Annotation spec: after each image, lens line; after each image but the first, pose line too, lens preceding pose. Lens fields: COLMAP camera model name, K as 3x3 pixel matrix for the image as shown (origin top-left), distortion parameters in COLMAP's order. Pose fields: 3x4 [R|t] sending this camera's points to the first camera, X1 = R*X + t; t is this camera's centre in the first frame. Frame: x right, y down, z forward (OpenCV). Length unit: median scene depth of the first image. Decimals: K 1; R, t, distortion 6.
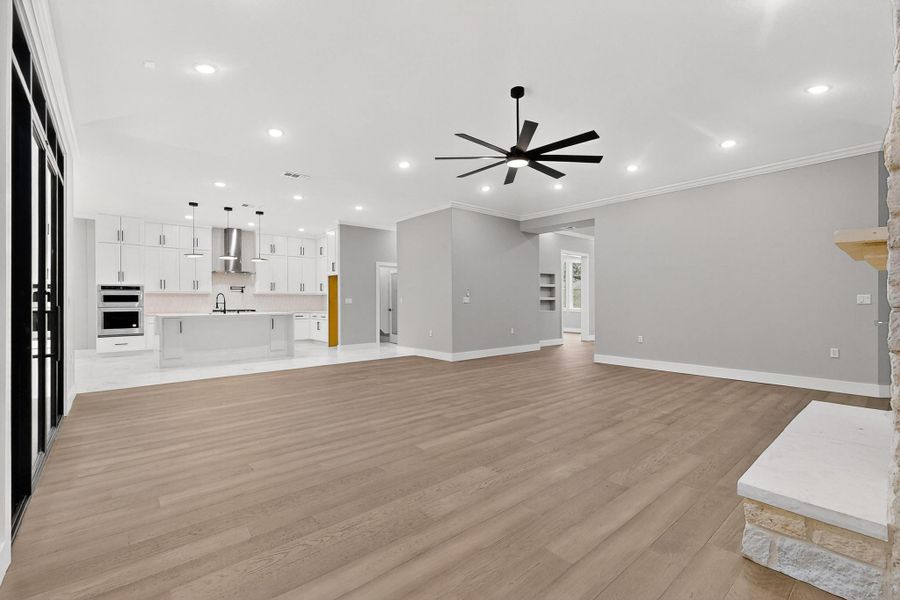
lens RADIAL K [[392.6, 0, 443.3], [0, 392.6, 300.2], [0, 0, 1]] dist [-0.000760, -0.000066]
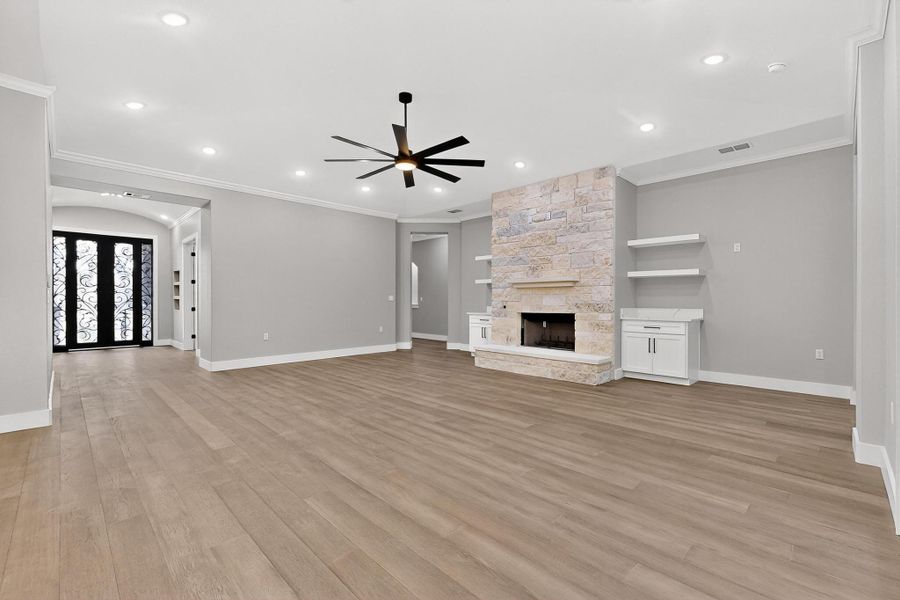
lens RADIAL K [[392.6, 0, 451.8], [0, 392.6, 302.1], [0, 0, 1]] dist [-0.000760, -0.000066]
pose [[-0.104827, -0.000459, 0.994490, -1.163433], [-0.008617, 0.999963, -0.000447, 0.011786], [-0.994453, -0.008617, -0.104827, 1.323458]]
